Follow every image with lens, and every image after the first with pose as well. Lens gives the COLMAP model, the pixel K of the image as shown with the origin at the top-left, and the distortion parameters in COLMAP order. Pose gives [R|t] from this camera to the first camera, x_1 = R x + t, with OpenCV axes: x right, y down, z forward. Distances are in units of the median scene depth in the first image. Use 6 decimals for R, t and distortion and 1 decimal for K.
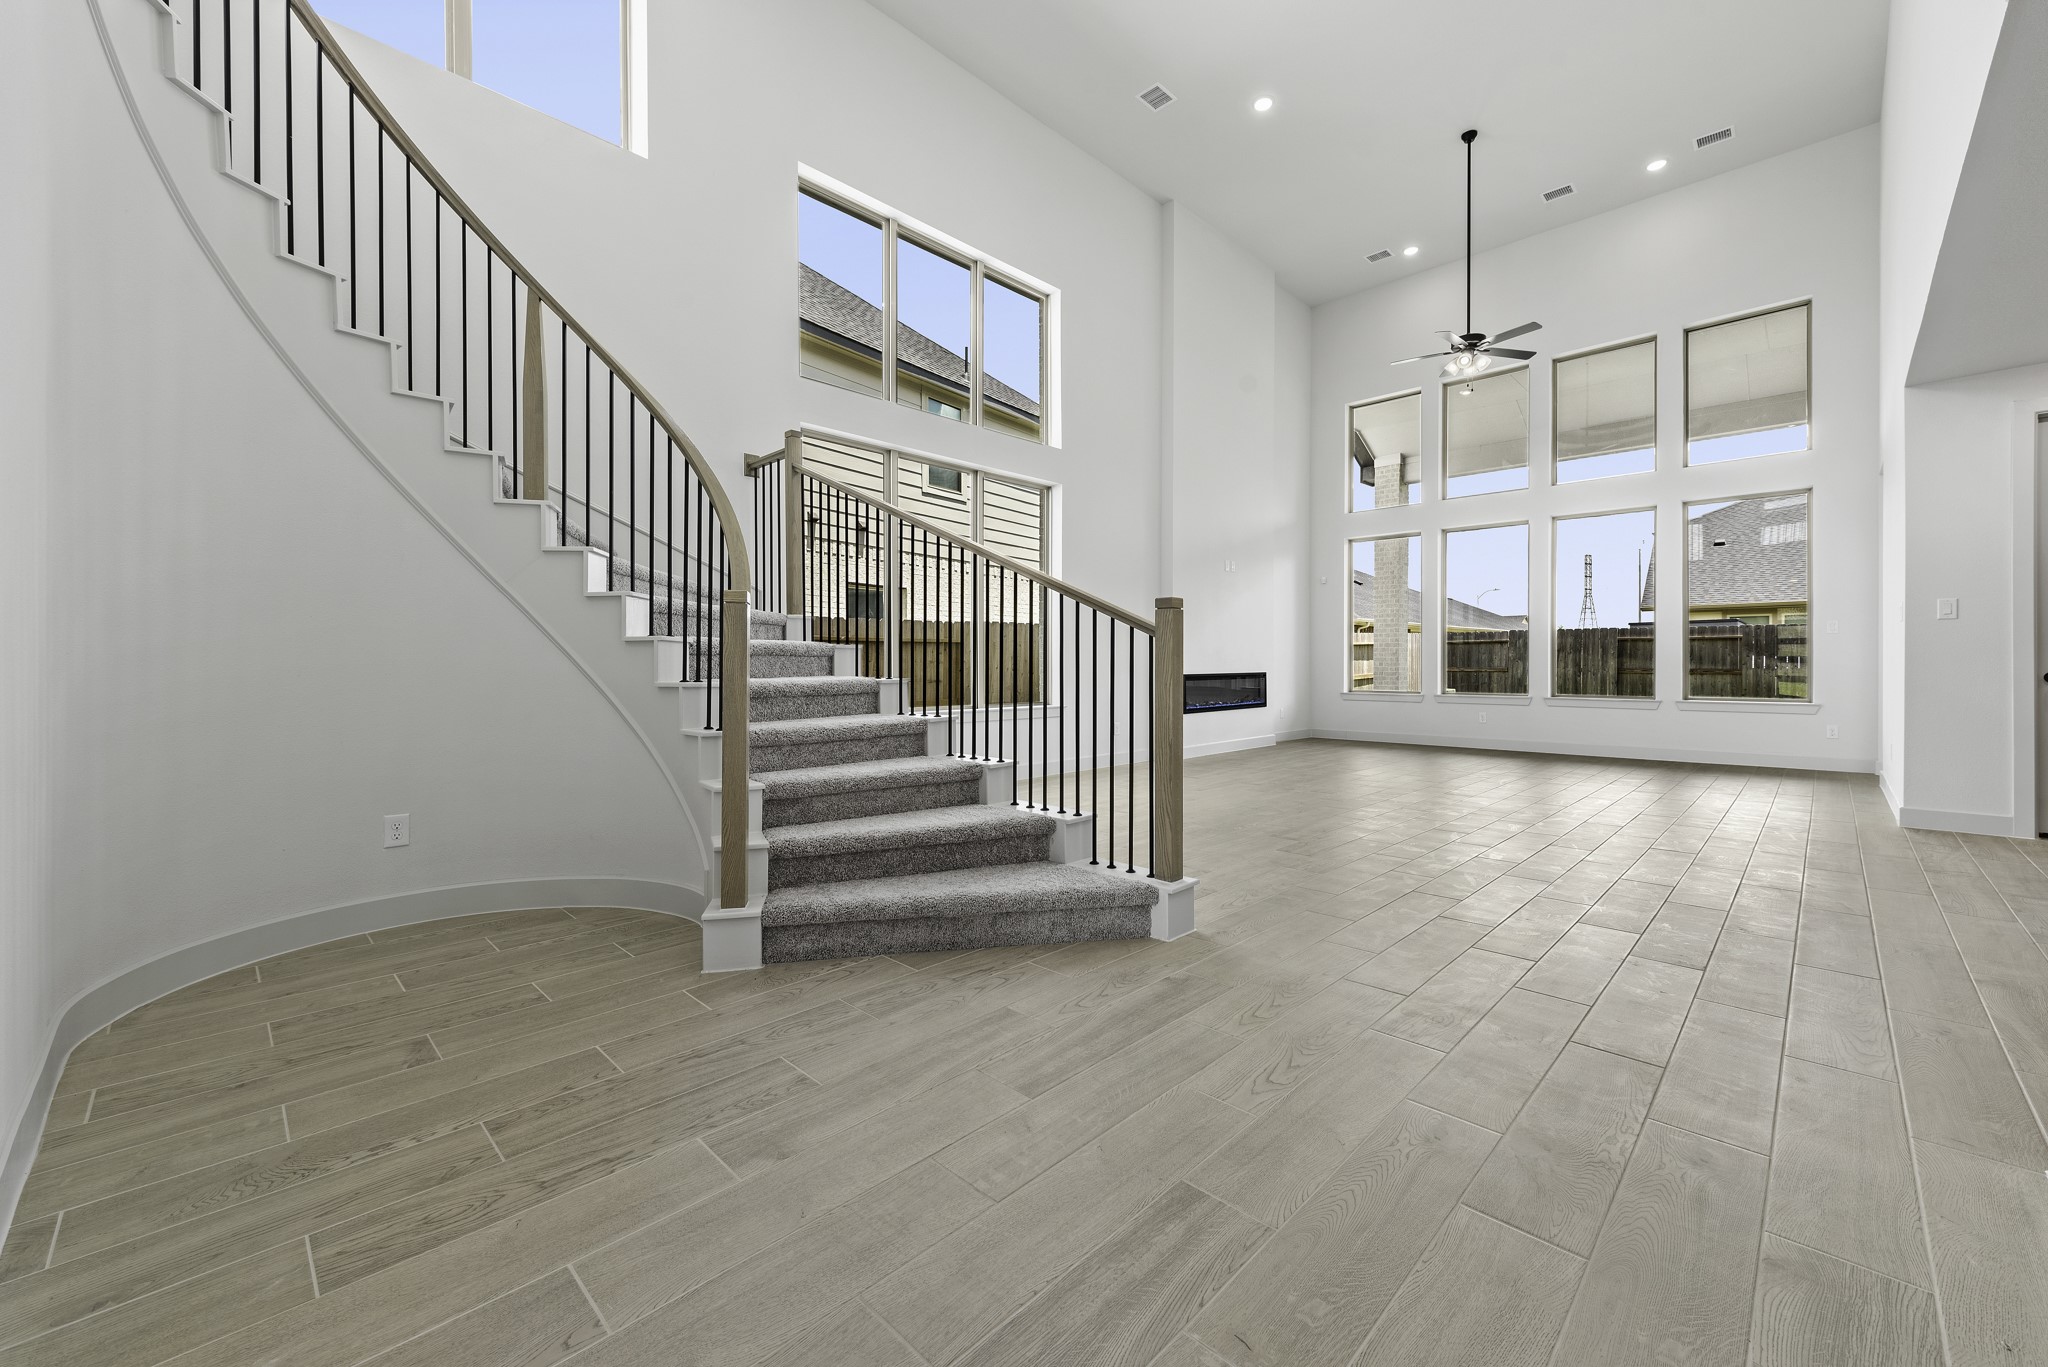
lens RADIAL K [[808.5, 0, 1034.8], [0, 808.5, 664.9], [0, 0, 1]] dist [0.007568, -0.001752]
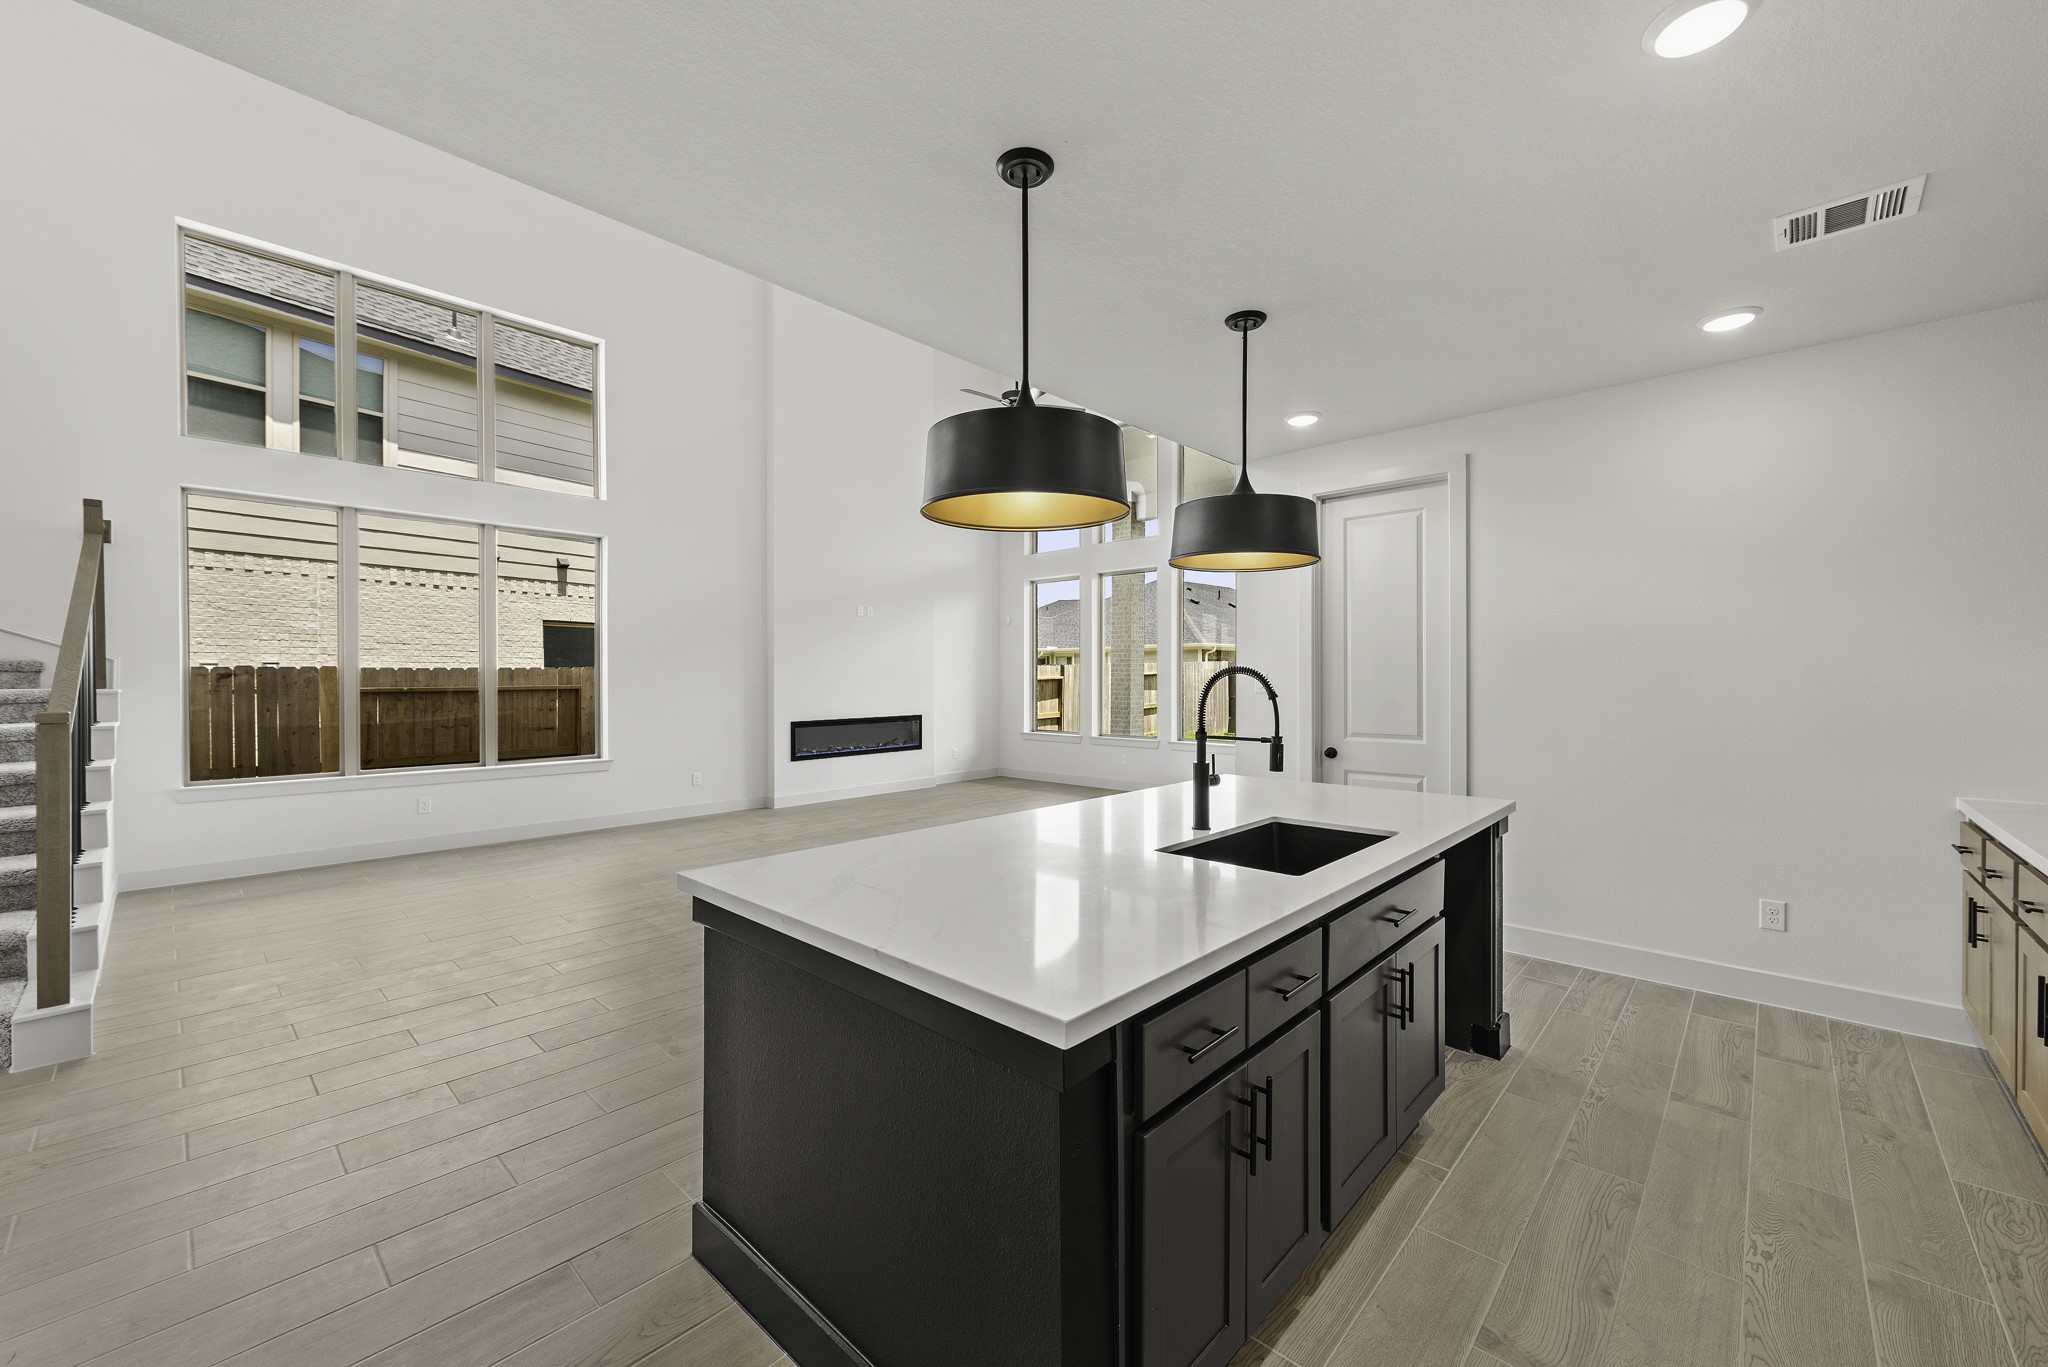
lens RADIAL K [[808.5, 0, 1022.7], [0, 808.5, 678.3], [0, 0, 1]] dist [0.007568, -0.001752]
pose [[0.999740, -0.000791, 0.022810, 0.477712], [0.000776, 0.999999, 0.000676, -0.045043], [-0.022811, -0.000658, 0.999740, -0.001909]]
